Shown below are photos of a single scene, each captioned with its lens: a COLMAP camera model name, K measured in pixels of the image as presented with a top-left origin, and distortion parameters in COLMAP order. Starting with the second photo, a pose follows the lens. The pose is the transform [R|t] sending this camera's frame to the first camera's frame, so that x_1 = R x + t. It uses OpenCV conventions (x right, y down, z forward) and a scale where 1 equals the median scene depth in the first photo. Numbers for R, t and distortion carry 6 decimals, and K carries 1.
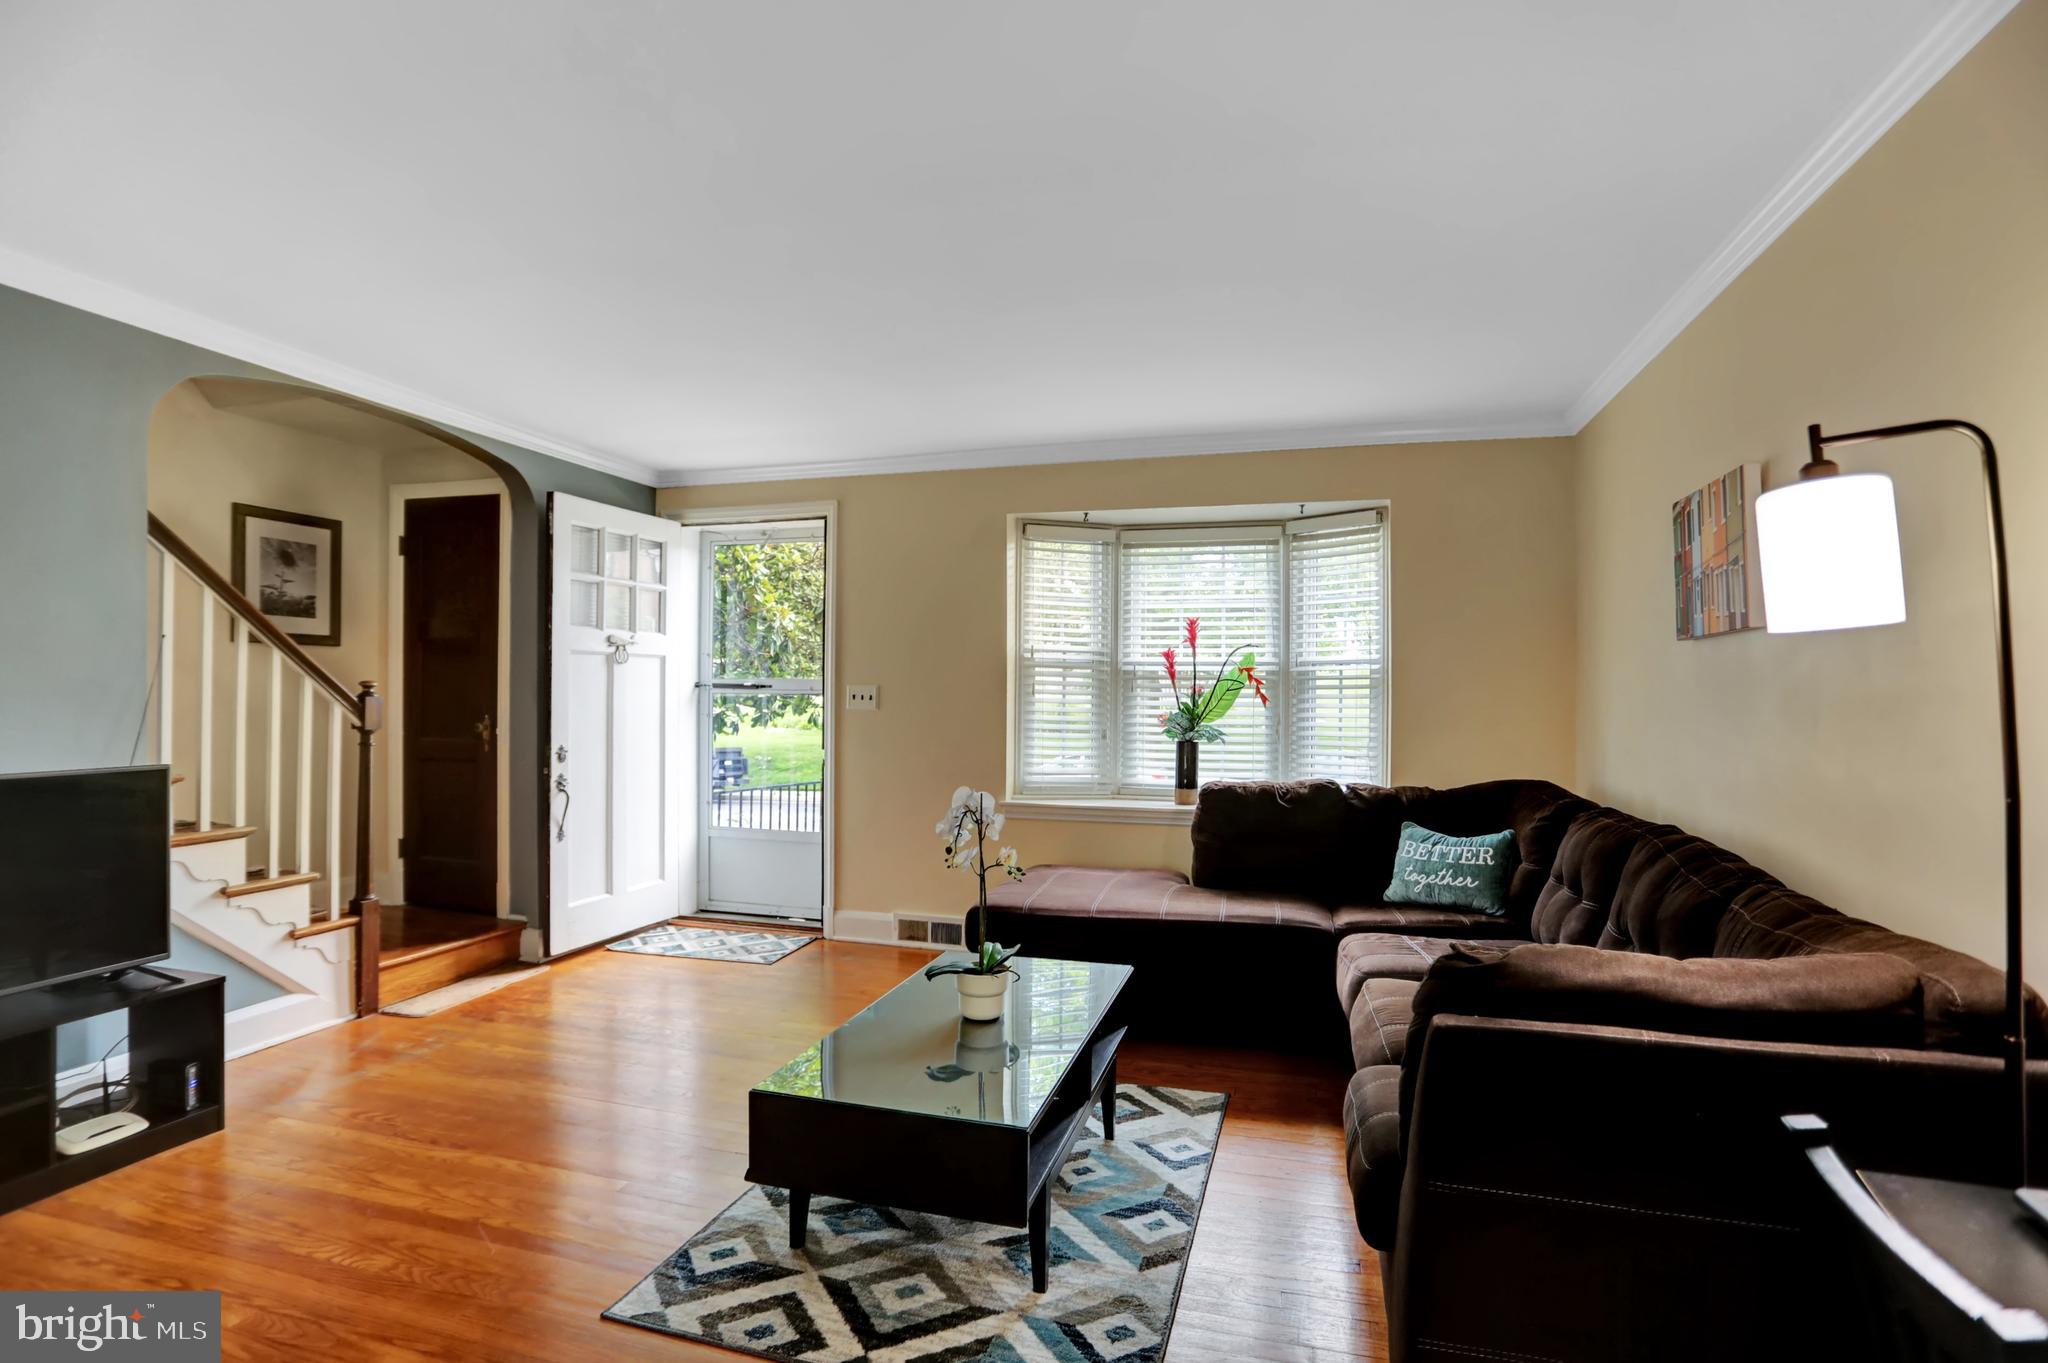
lens RADIAL K [[1010.6, 0, 1010.7], [0, 1010.6, 685.0], [0, 0, 1]] dist [-0.066438, 0.028949]
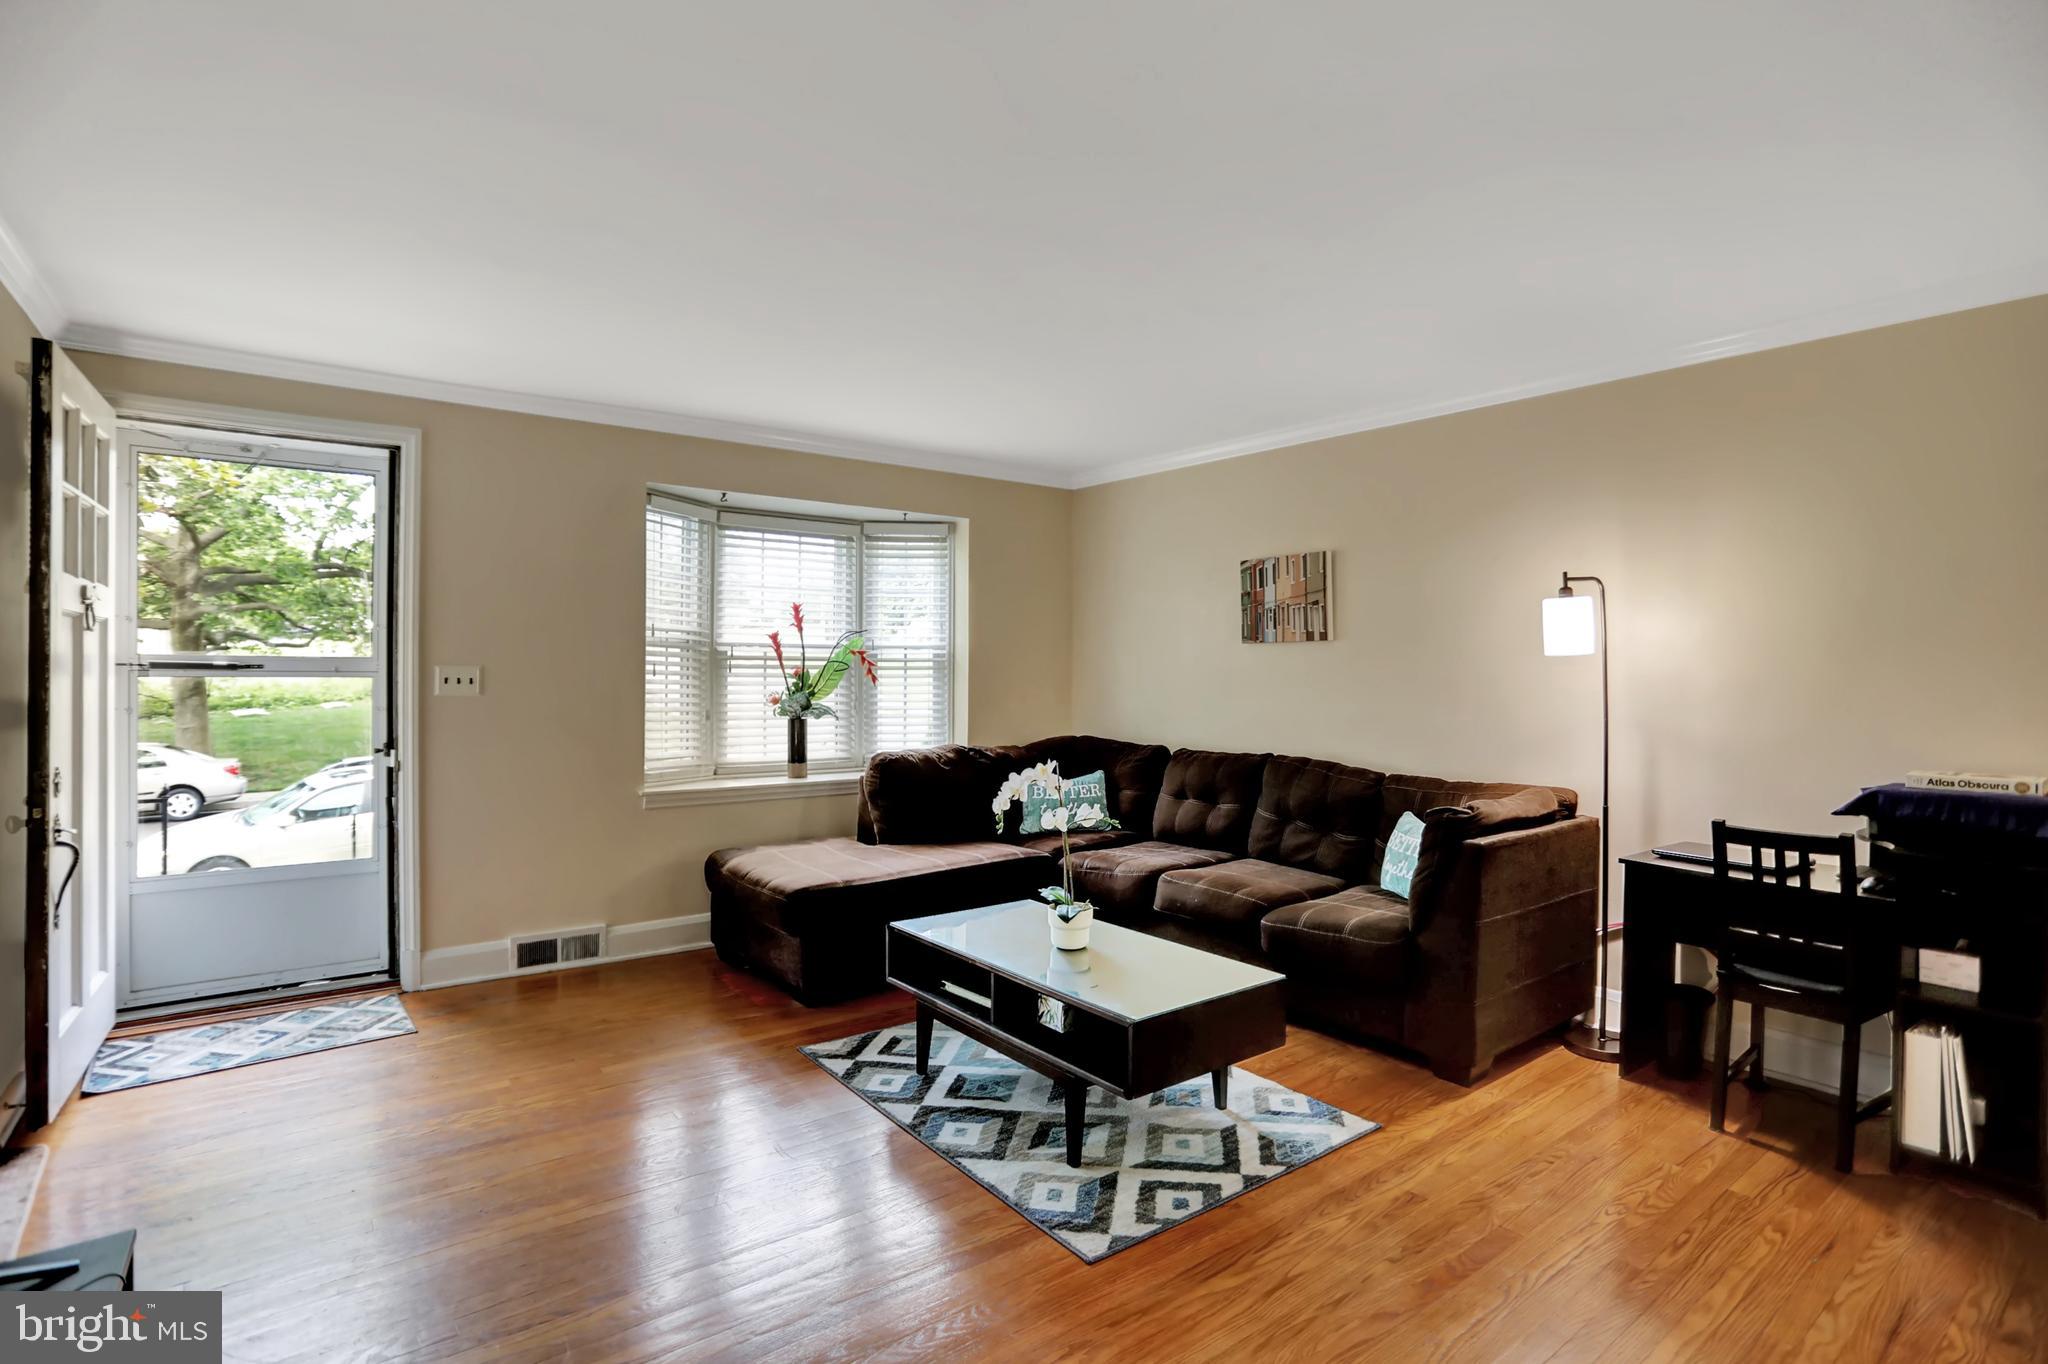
lens RADIAL K [[1016.7, 0, 1031.5], [0, 1016.7, 677.2], [0, 0, 1]] dist [-0.070255, 0.029830]
pose [[0.582045, -0.008261, 0.813115, -0.560636], [-0.010102, 0.999798, 0.017389, -0.009587], [-0.813094, -0.018335, 0.581844, 0.177133]]
